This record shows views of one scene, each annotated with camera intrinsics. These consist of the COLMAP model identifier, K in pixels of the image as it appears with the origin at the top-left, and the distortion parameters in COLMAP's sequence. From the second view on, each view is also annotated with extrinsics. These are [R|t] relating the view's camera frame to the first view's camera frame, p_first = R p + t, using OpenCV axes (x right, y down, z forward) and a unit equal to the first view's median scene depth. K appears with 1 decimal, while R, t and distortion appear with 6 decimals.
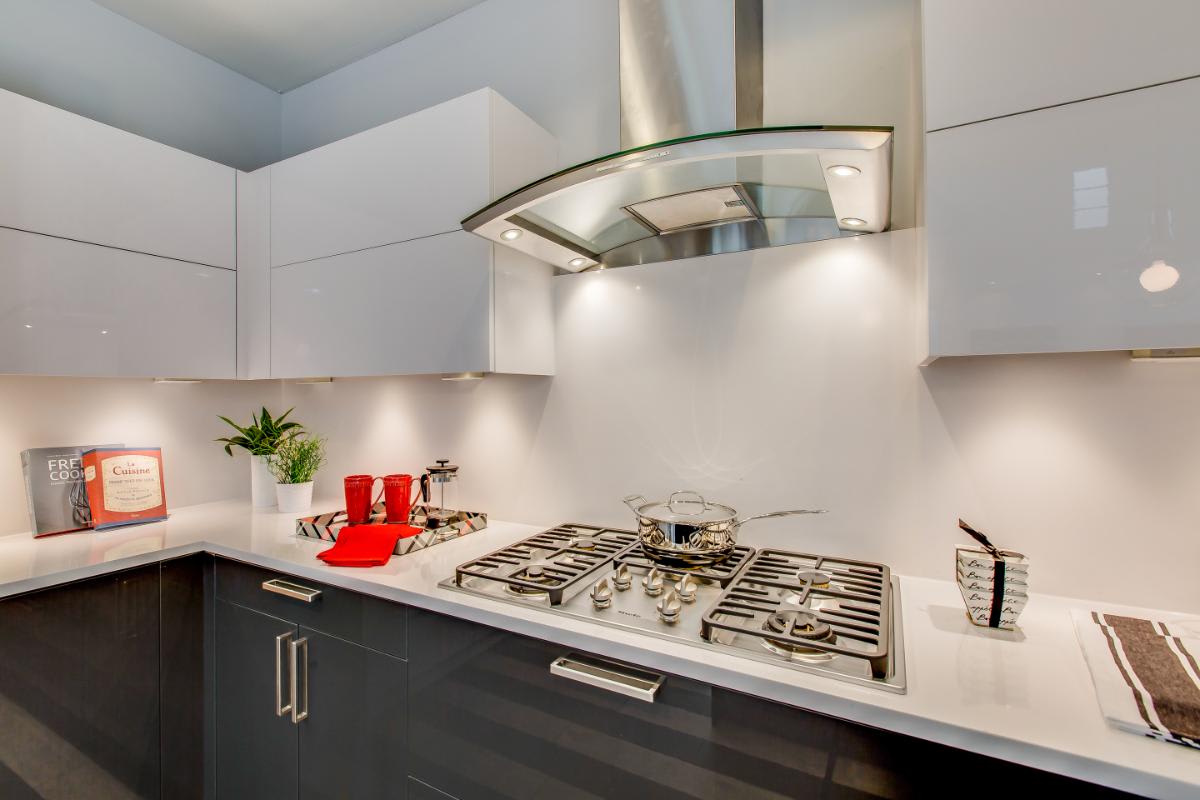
lens RADIAL K [[518.4, 0, 592.5], [0, 518.4, 395.6], [0, 0, 1]] dist [0.003510, 0.000005]
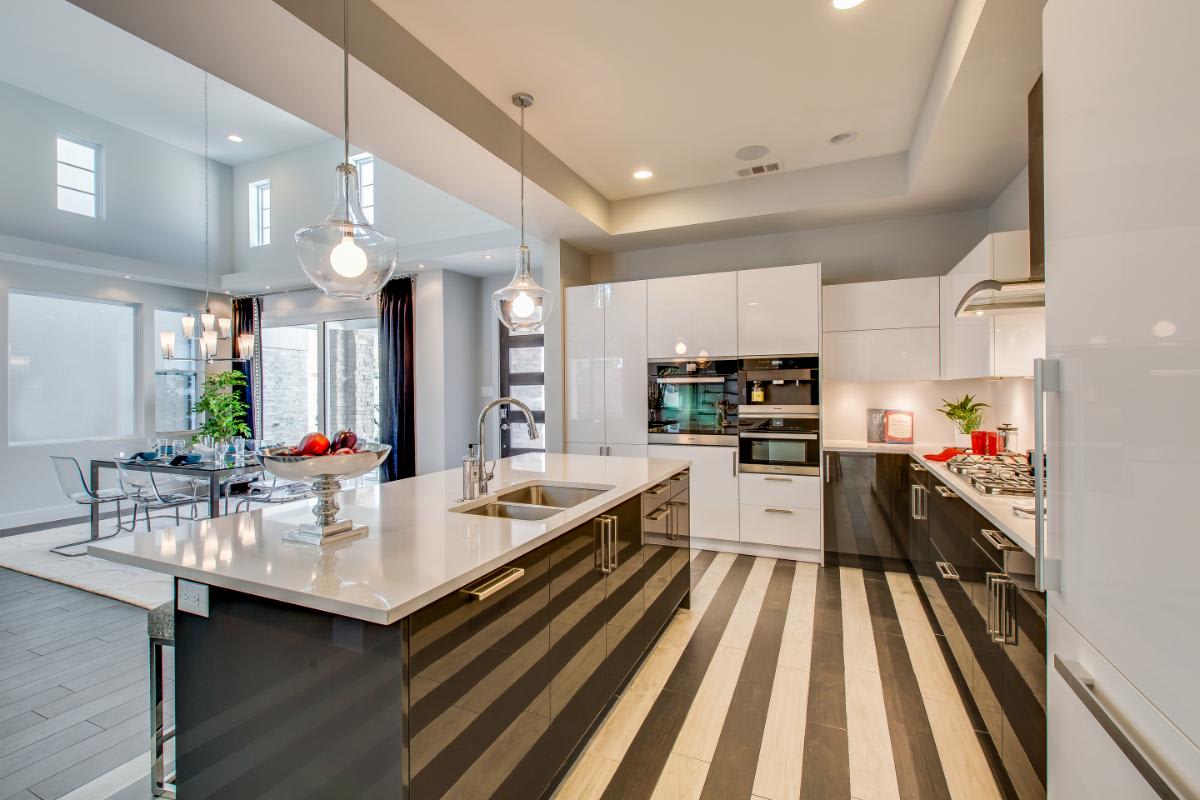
lens RADIAL K [[518.4, 0, 593.3], [0, 518.4, 391.8], [0, 0, 1]] dist [0.003510, 0.000005]
pose [[0.084328, 0.007750, -0.996408, 1.310294], [0.011795, 0.999892, 0.008775, -0.021187], [0.996368, -0.012493, 0.084228, -0.557122]]
